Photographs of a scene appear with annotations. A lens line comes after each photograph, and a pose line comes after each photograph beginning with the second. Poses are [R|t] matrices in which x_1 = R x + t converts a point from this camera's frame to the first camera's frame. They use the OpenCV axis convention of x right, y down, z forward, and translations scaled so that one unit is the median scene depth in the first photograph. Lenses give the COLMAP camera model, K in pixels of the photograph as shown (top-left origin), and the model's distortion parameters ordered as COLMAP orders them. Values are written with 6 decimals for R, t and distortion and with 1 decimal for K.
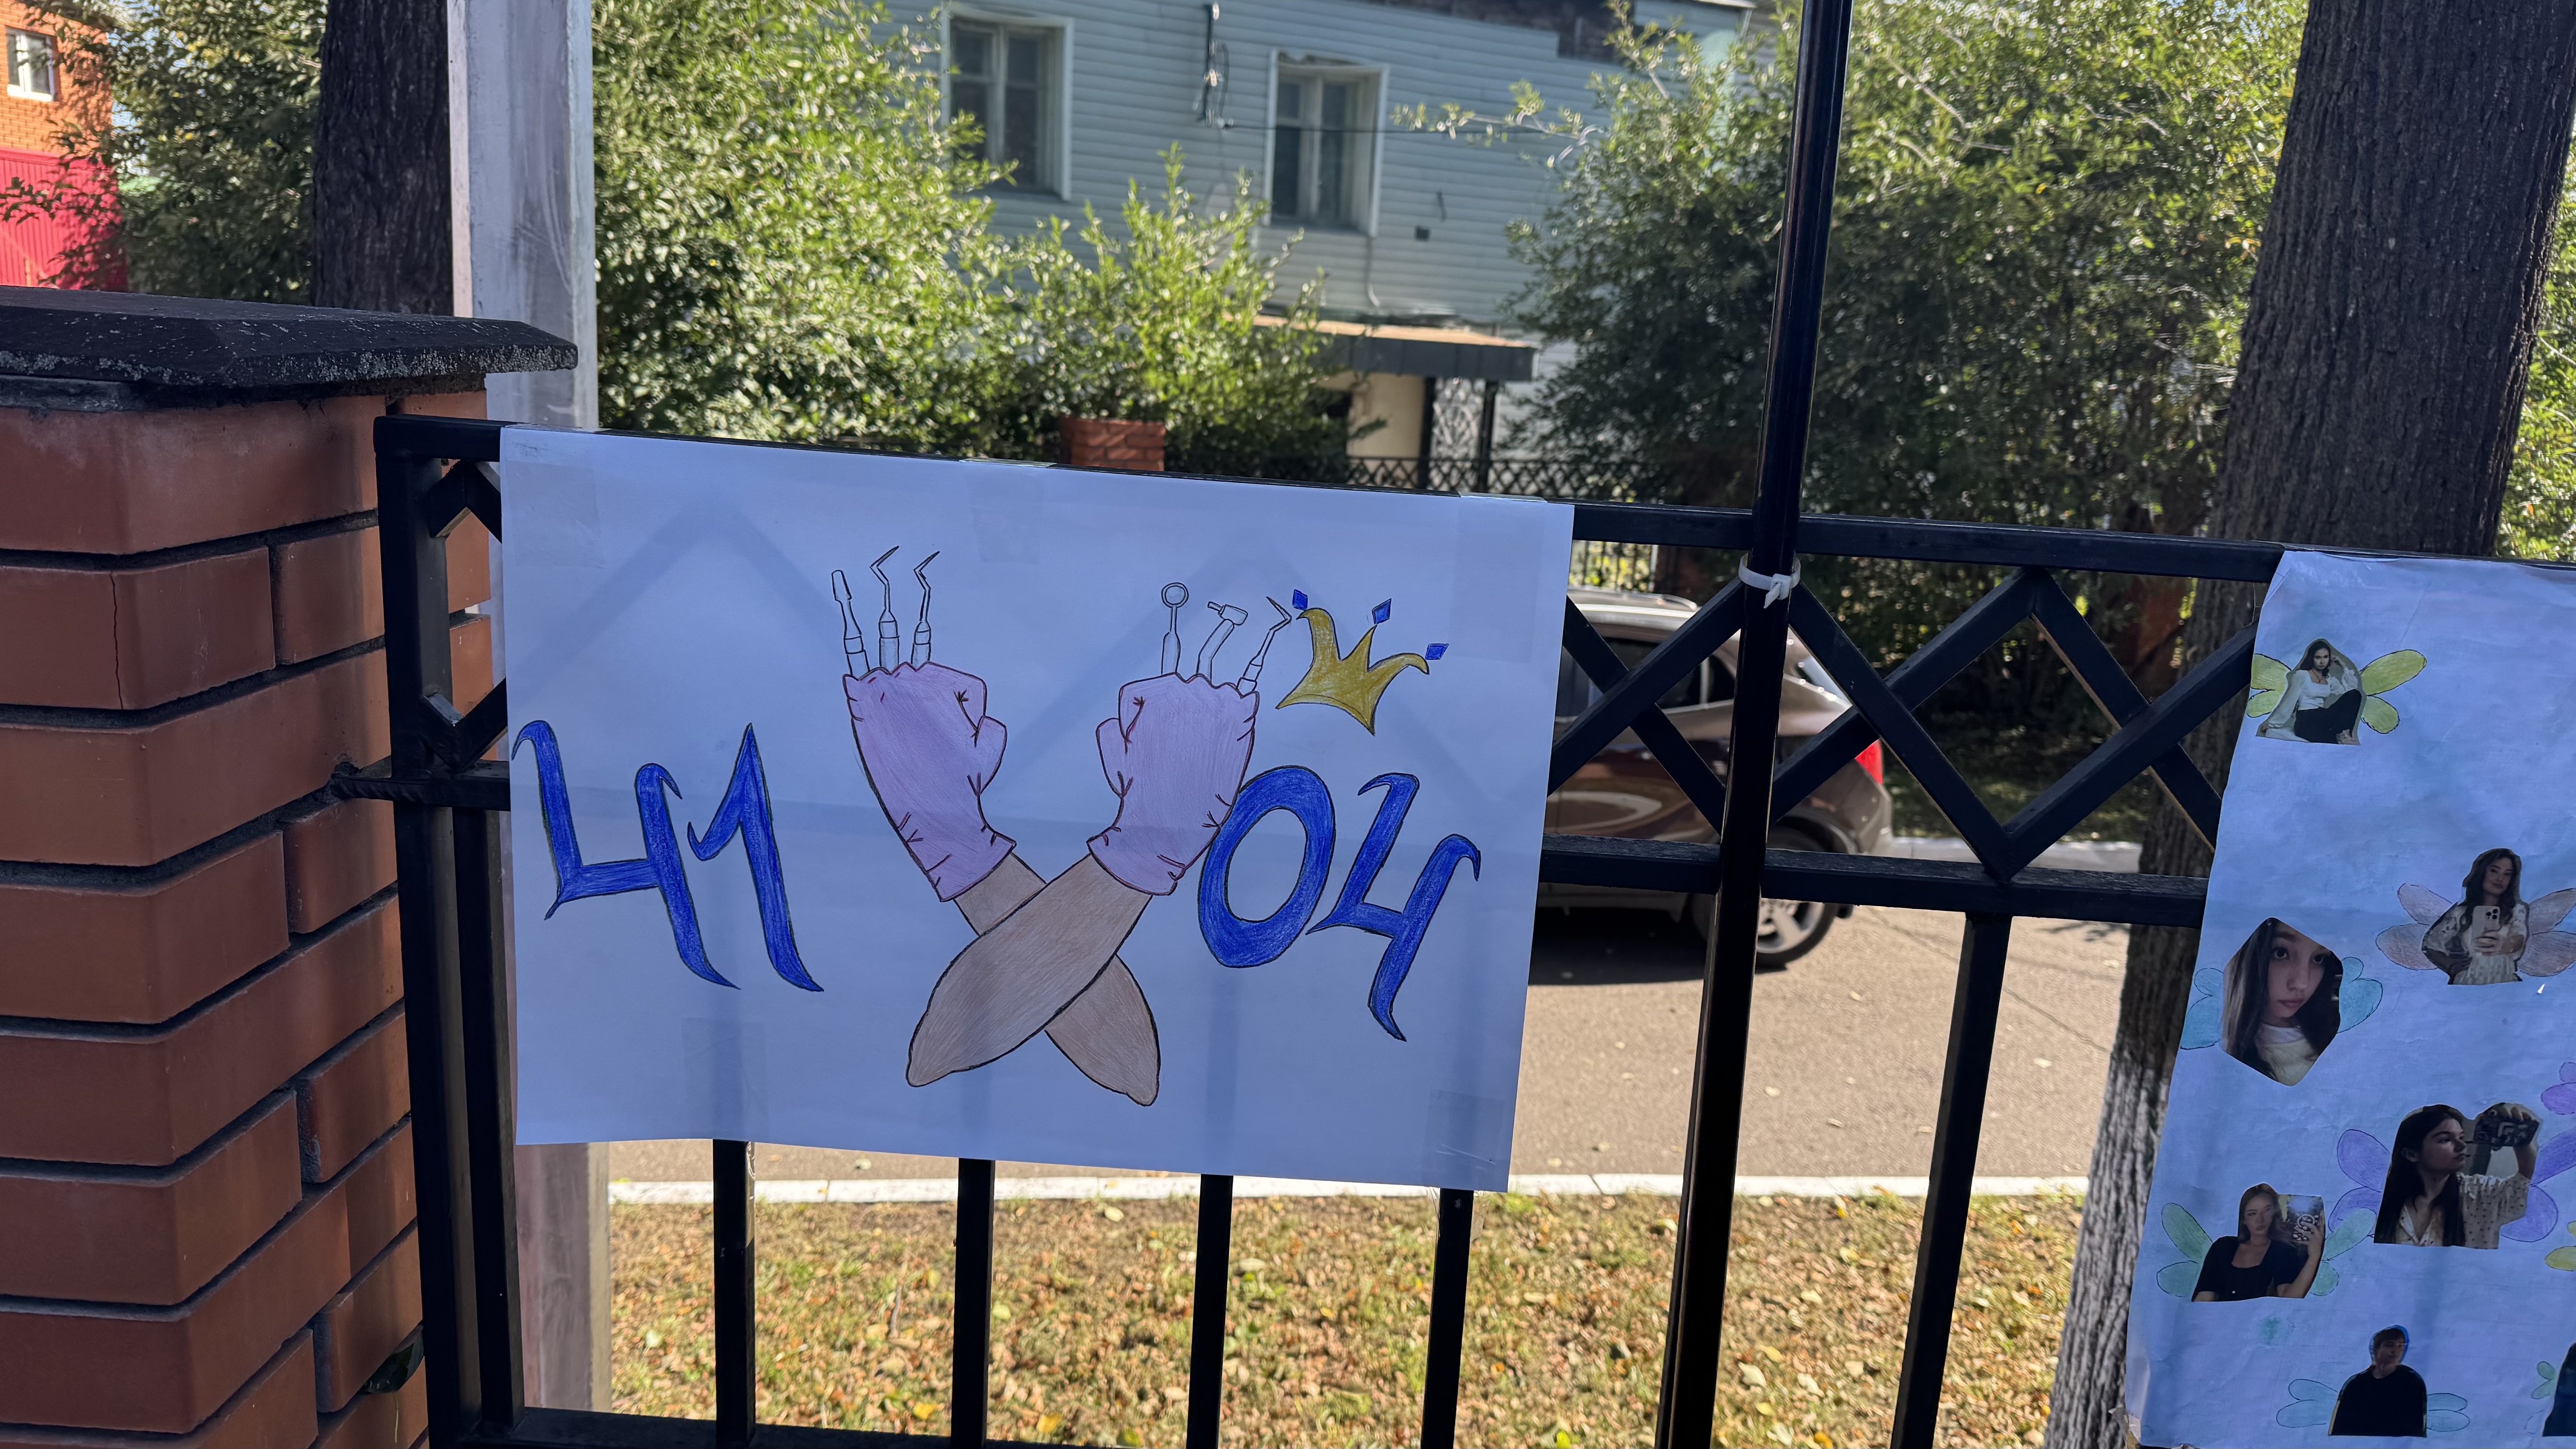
lens RADIAL K [[1782.5, 0, 1288.0], [0, 1782.5, 724.5], [0, 0, 1]] dist [0.010891, -0.004496]
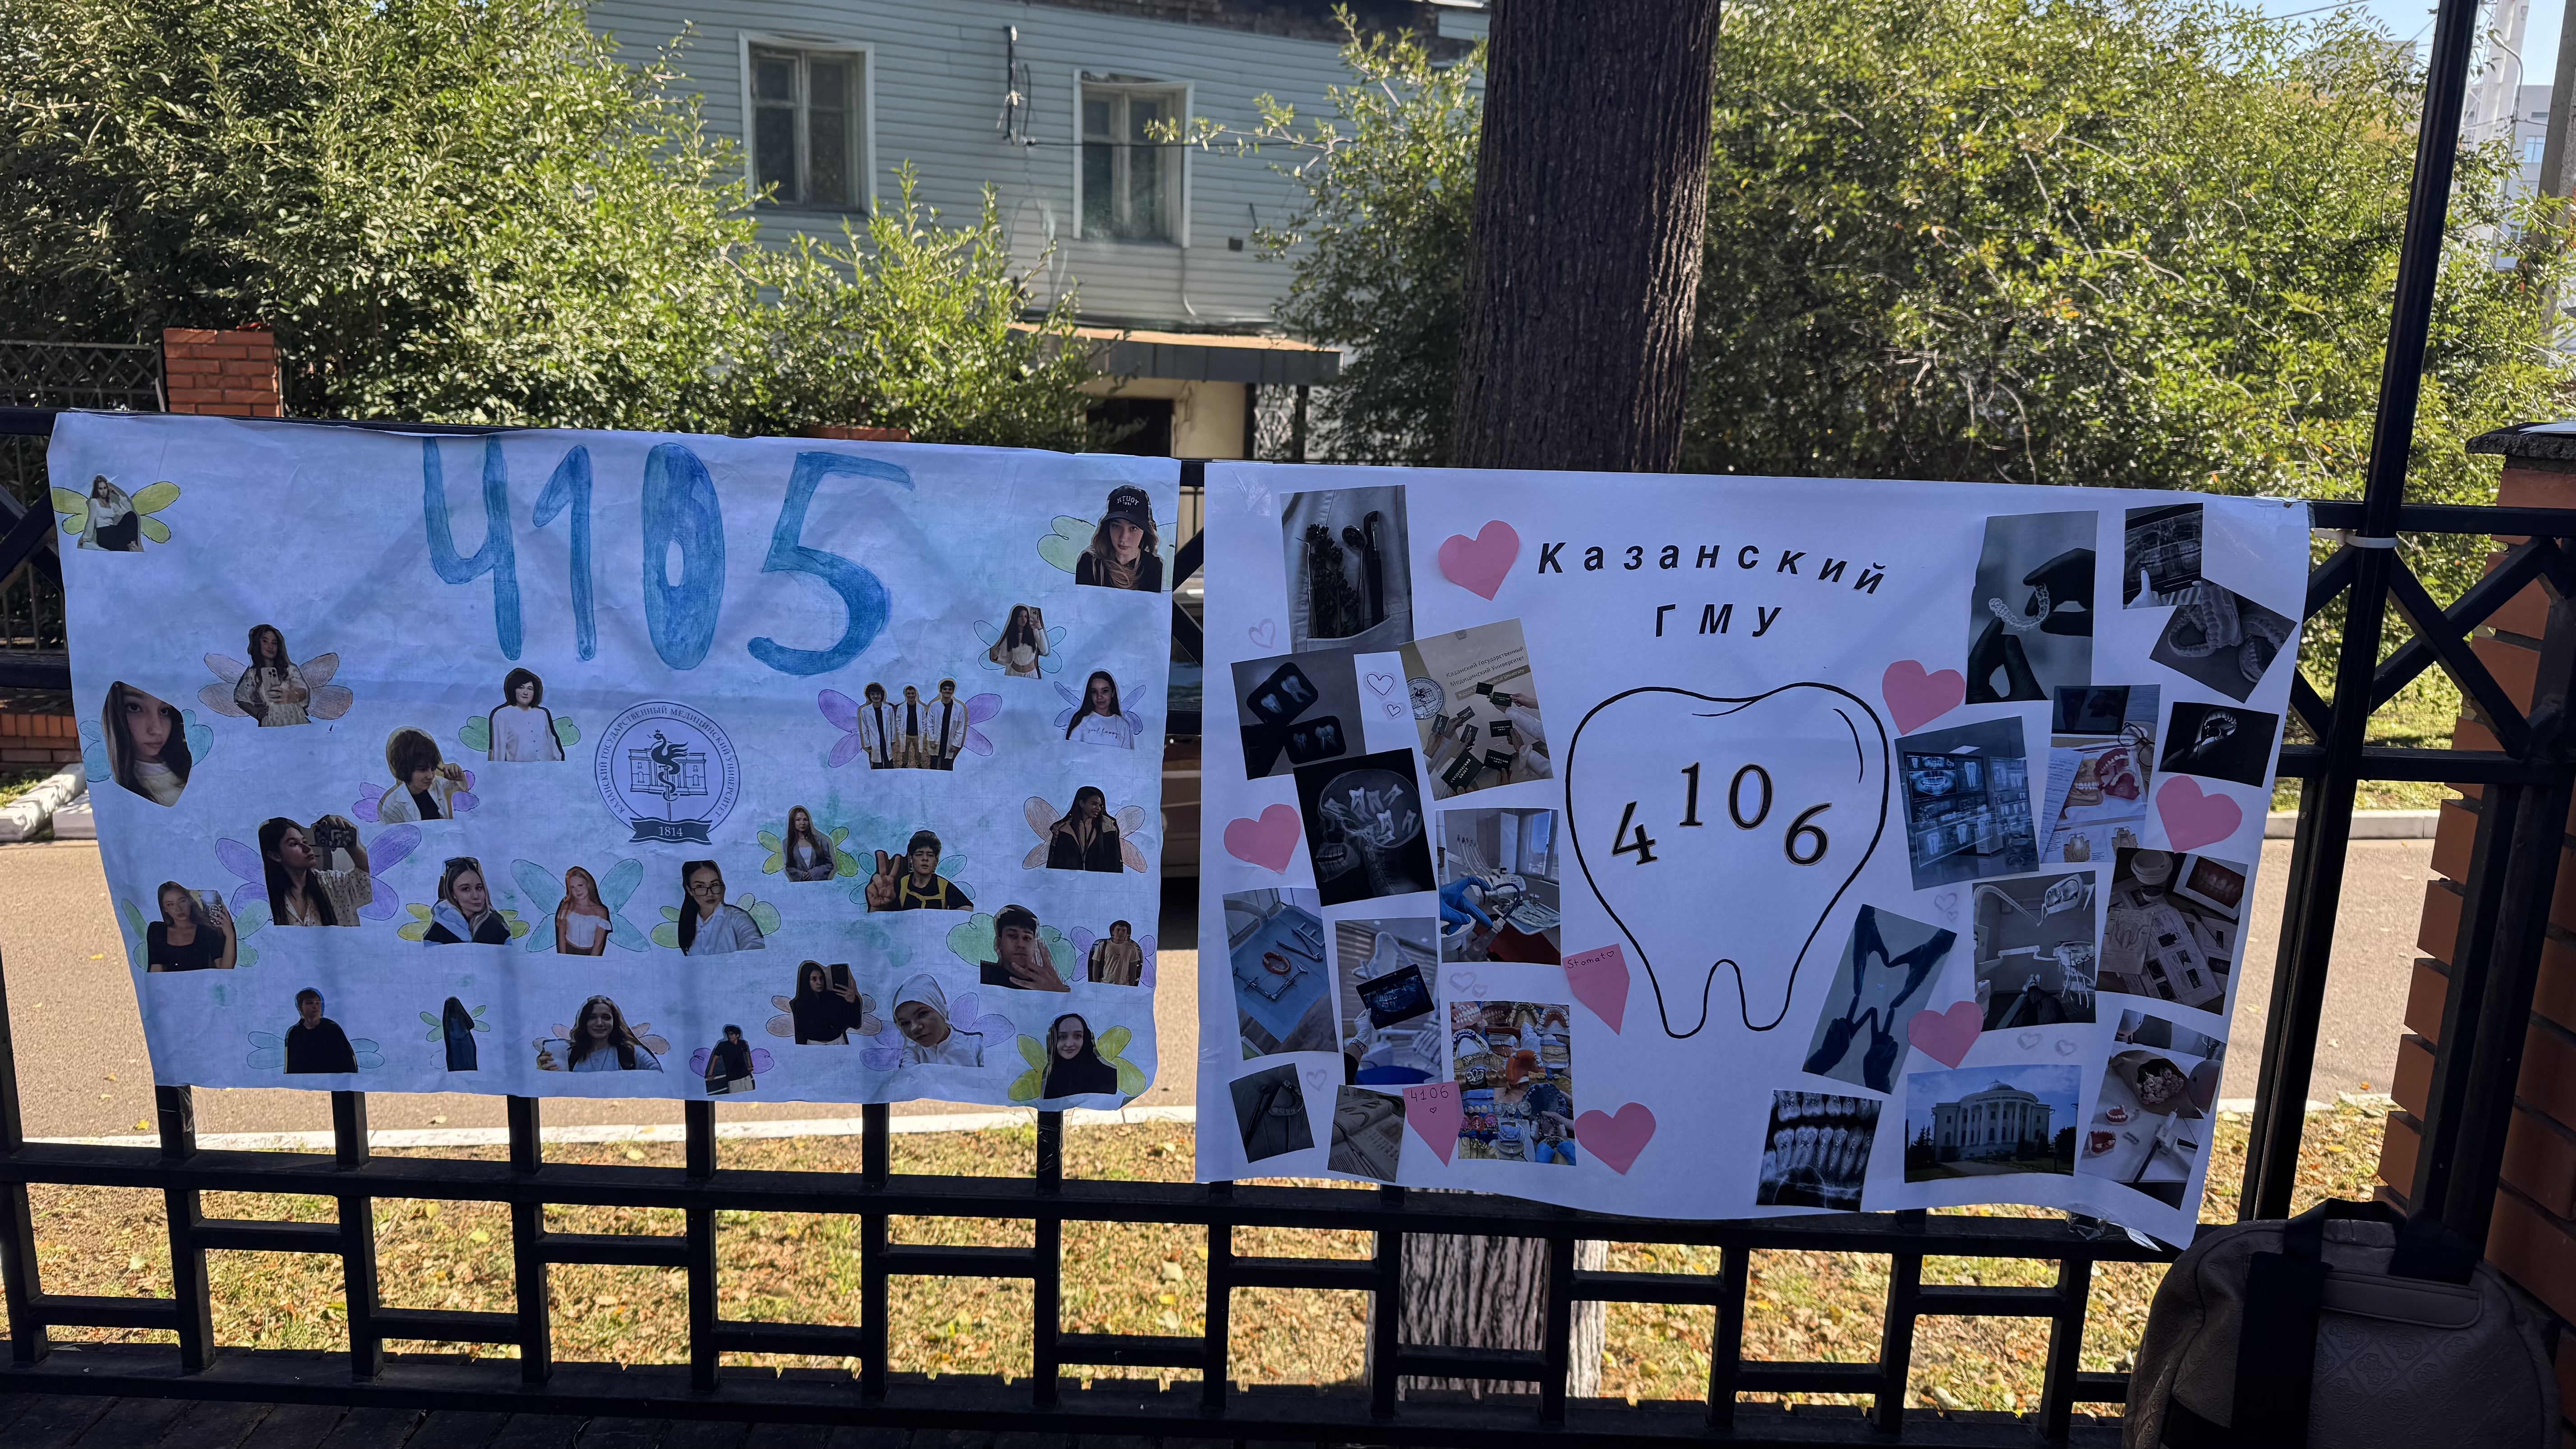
lens RADIAL K [[1782.5, 0, 1288.0], [0, 1782.5, 724.5], [0, 0, 1]] dist [0.010891, -0.004496]
pose [[0.999591, -0.027803, 0.006656, 0.447654], [0.027861, 0.999573, -0.008833, 0.055509], [-0.006408, 0.009015, 0.999939, -0.120337]]
